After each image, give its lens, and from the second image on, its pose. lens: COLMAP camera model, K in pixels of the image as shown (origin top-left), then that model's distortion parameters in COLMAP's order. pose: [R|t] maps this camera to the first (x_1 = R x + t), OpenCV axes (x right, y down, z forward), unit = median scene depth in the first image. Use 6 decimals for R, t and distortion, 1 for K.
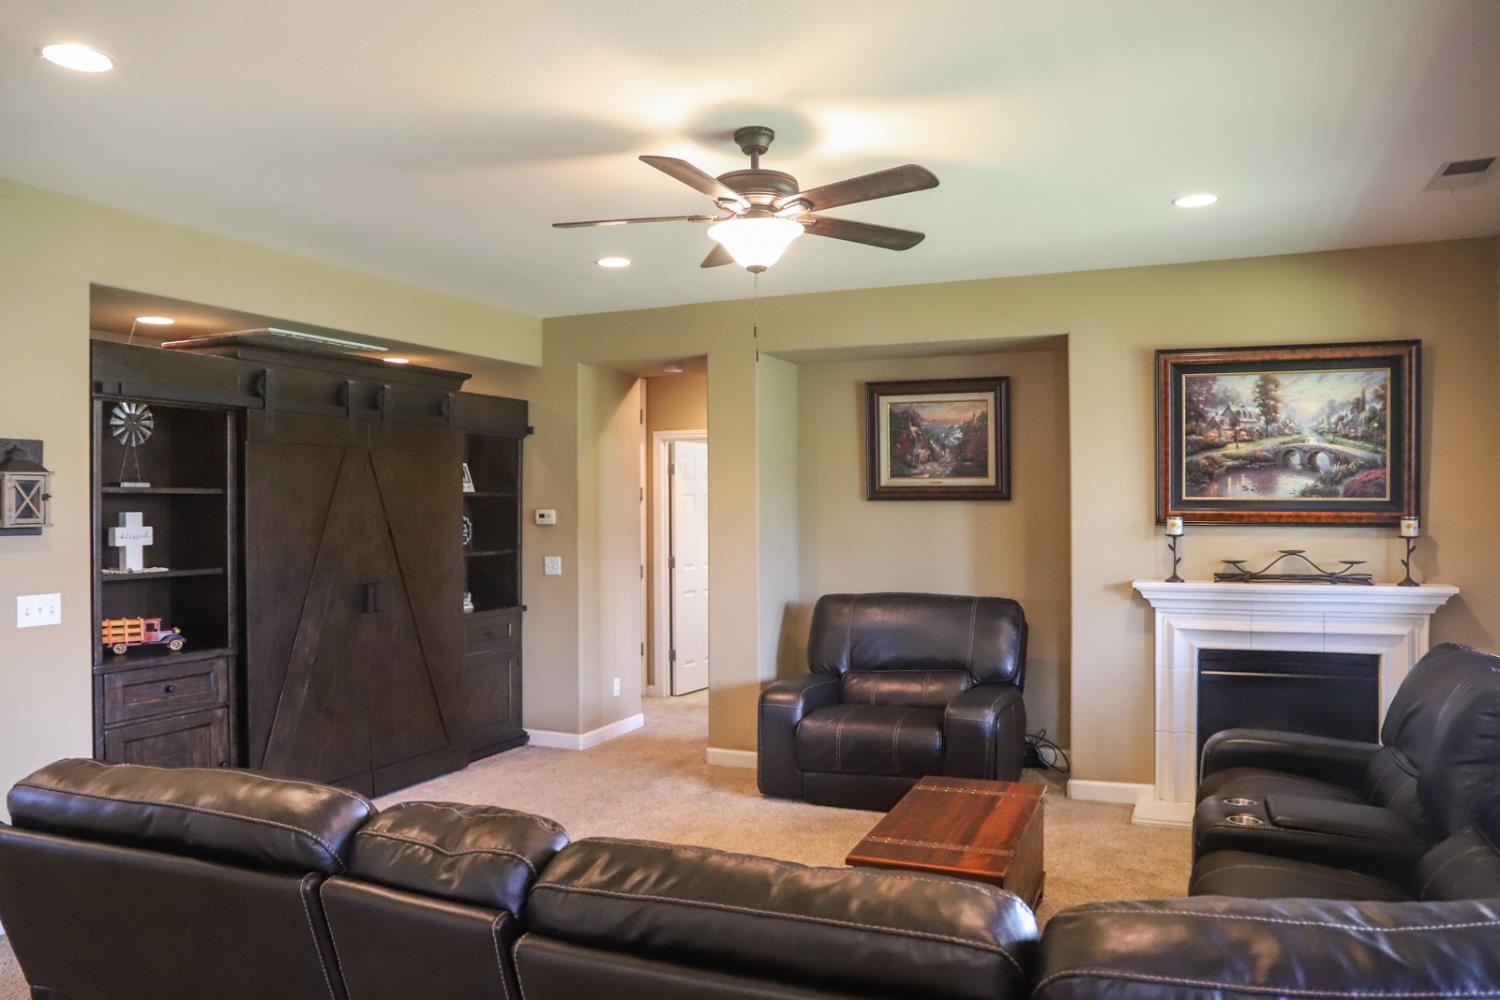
lens RADIAL K [[1077.8, 0, 765.1], [0, 1077.8, 492.4], [0, 0, 1]] dist [-0.109882, 0.076058]
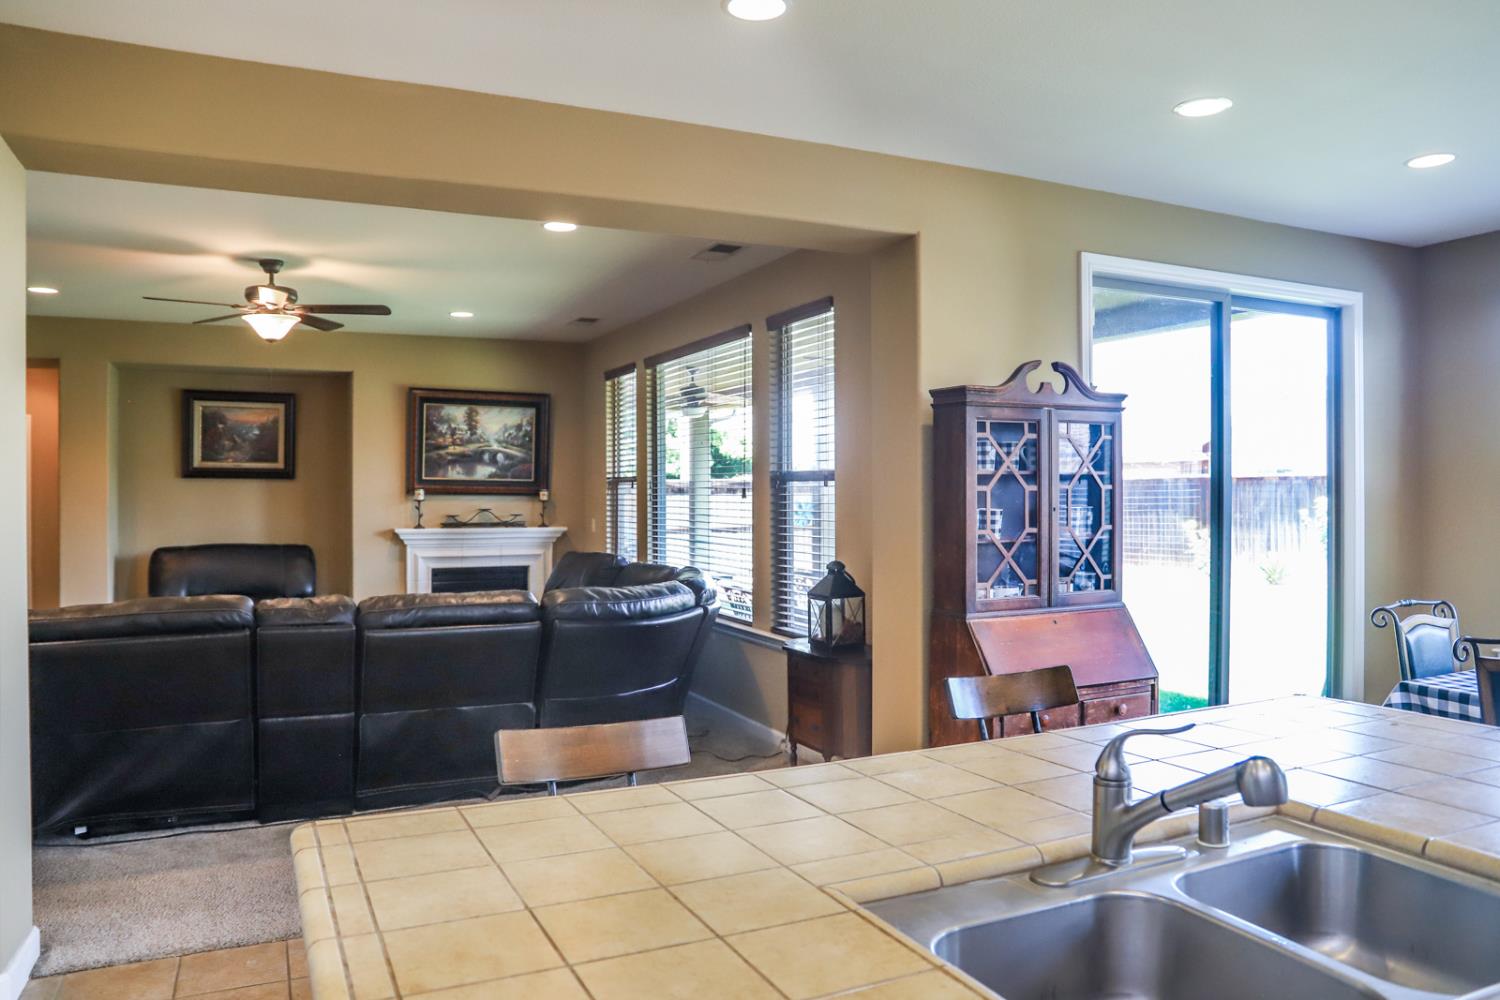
lens RADIAL K [[1077.8, 0, 748.9], [0, 1077.8, 491.3], [0, 0, 1]] dist [-0.109882, 0.076058]
pose [[0.663675, 0.007953, 0.747979, -0.521757], [-0.011151, 0.999938, -0.000739, 0.021826], [-0.747938, -0.007850, 0.663722, -0.492546]]
